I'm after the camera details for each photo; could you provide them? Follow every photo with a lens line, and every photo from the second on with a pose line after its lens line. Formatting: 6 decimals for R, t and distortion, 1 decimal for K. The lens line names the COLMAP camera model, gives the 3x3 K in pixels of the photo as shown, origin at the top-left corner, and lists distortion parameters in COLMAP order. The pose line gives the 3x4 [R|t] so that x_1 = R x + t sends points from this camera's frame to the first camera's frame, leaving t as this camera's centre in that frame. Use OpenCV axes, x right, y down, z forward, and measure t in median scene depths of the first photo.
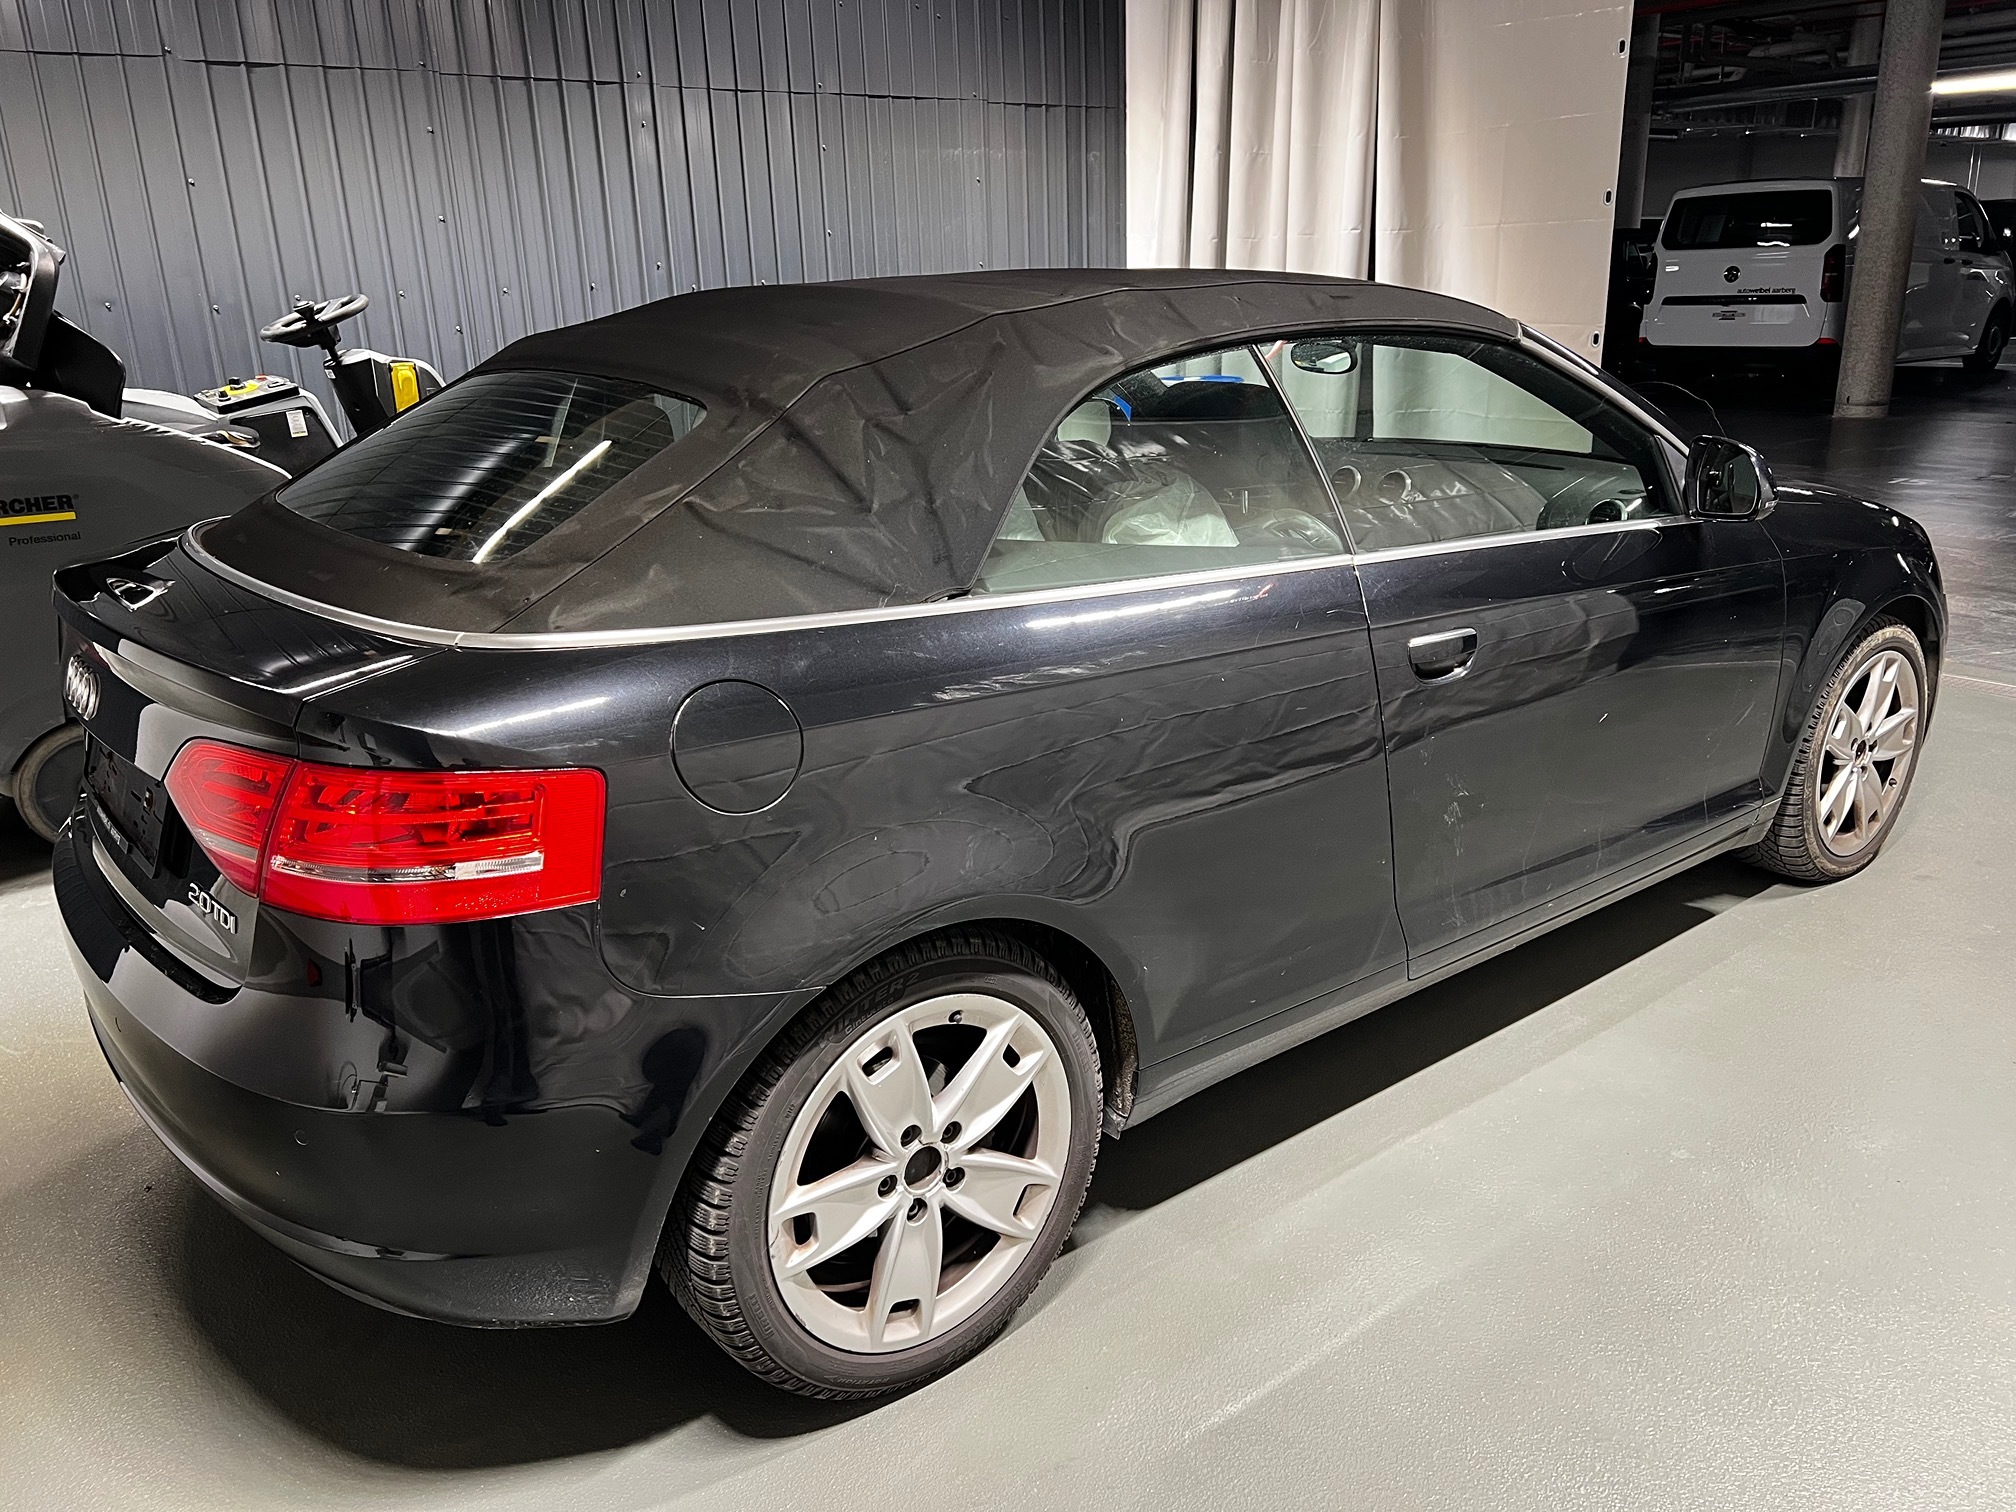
lens RADIAL K [[1487.5, 0, 1014.8], [0, 1487.5, 762.5], [0, 0, 1]] dist [0.074057, 0.001579]
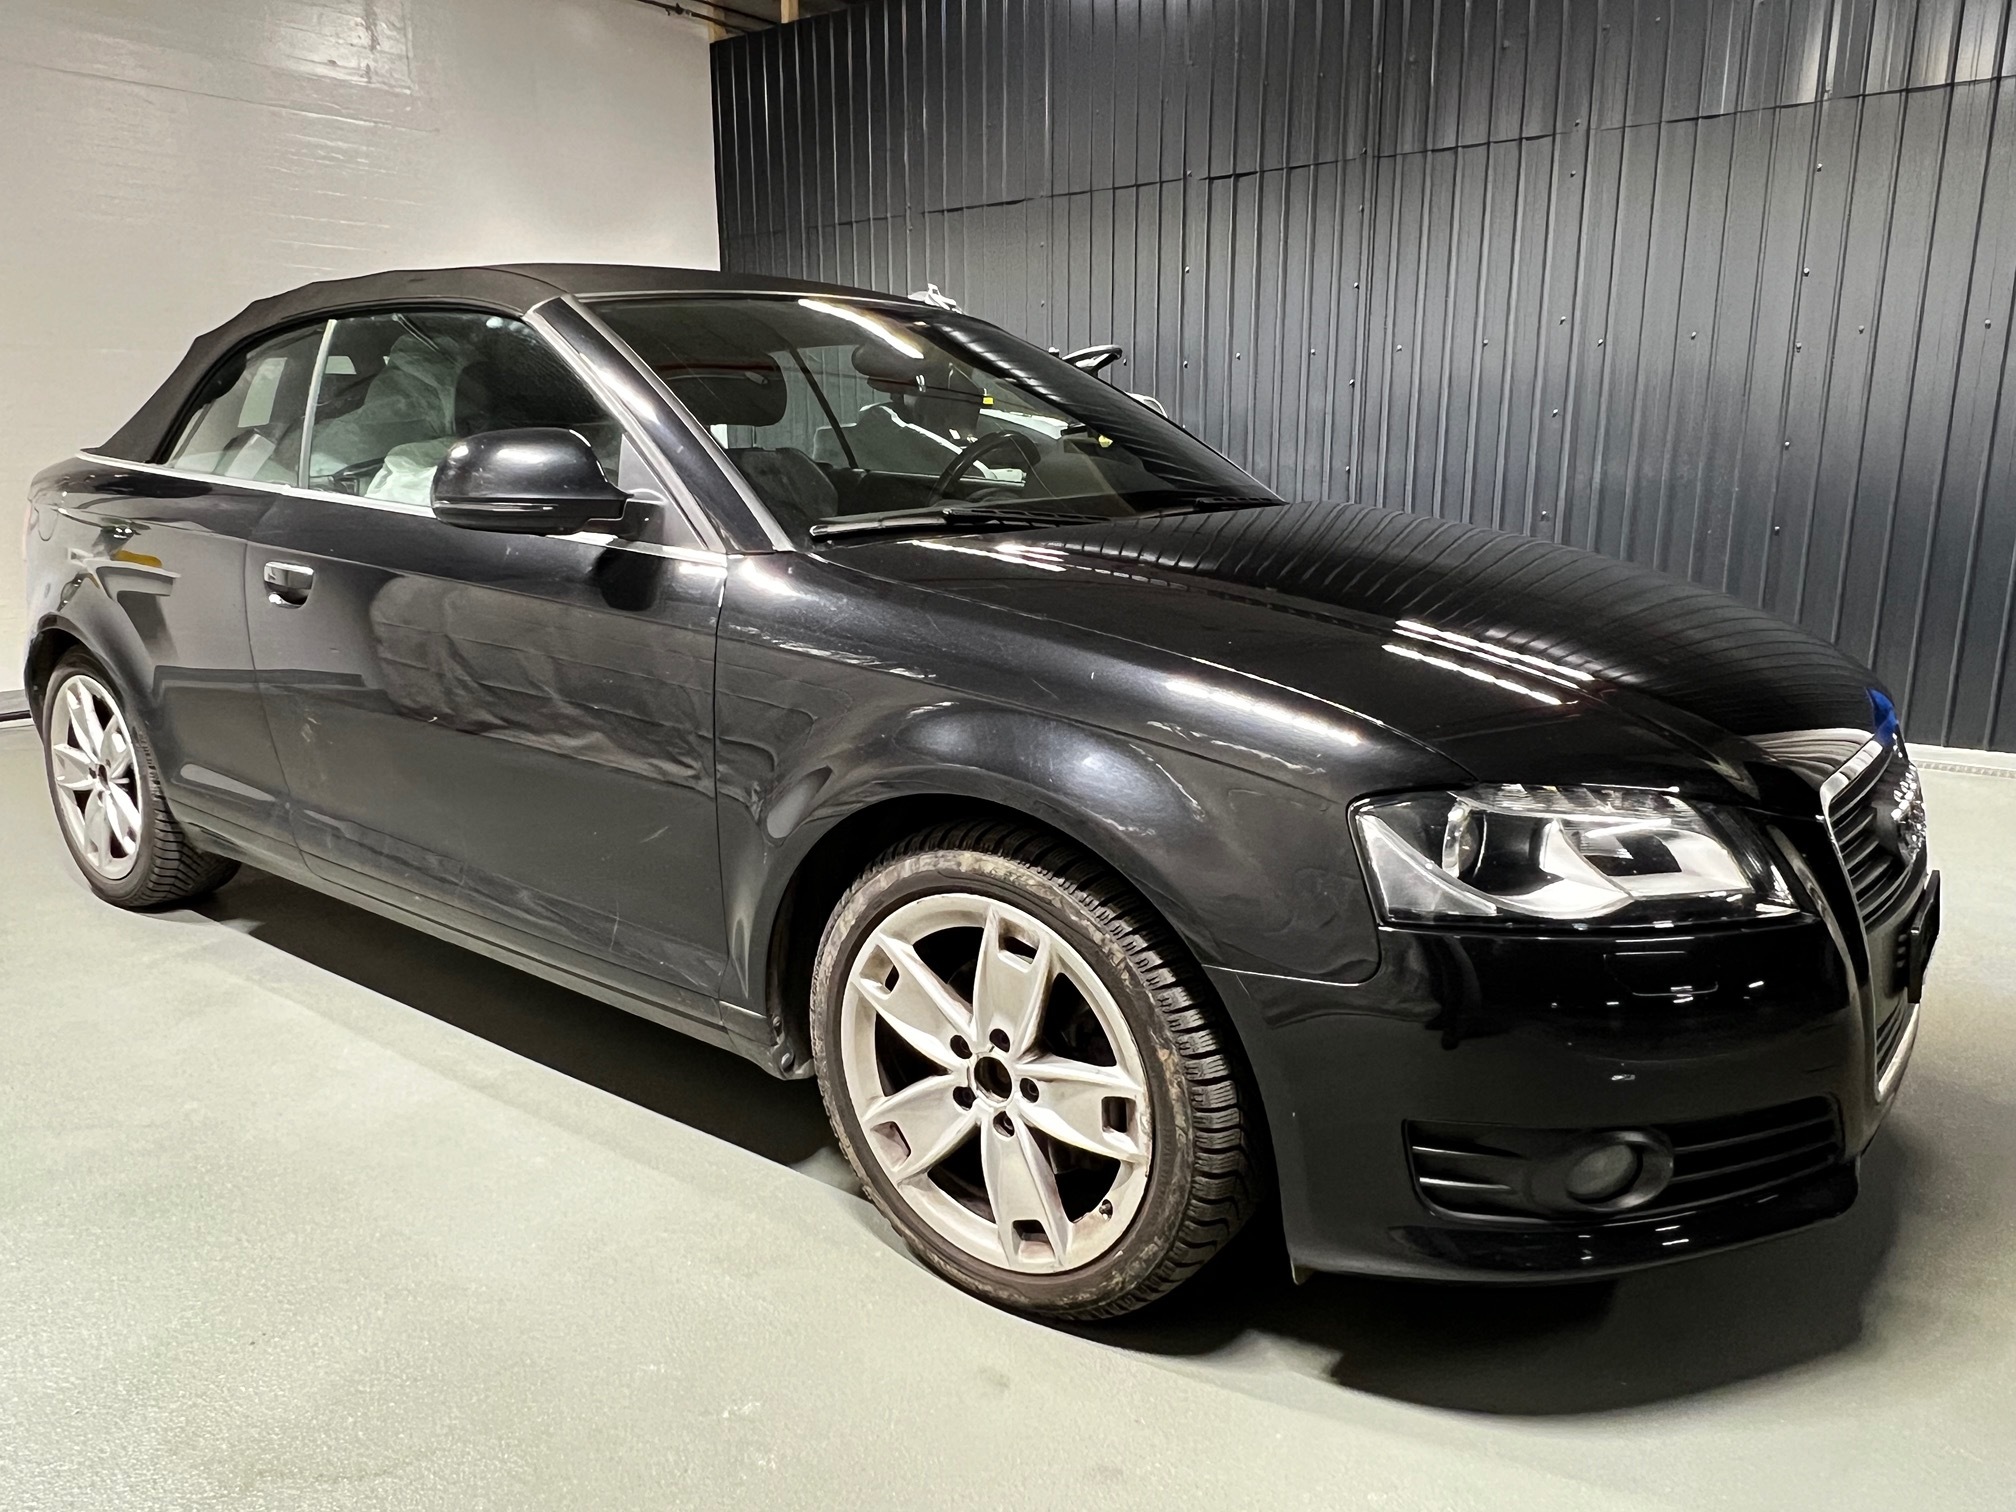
lens RADIAL K [[1411.0, 0, 1008.0], [0, 1411.0, 756.0], [0, 0, 1]] dist [-0.001668, -0.000160]
pose [[0.250389, 0.243991, -0.936896, 1.685066], [-0.298495, 0.940034, 0.165035, -0.335873], [0.920981, 0.238335, 0.308204, 1.380904]]
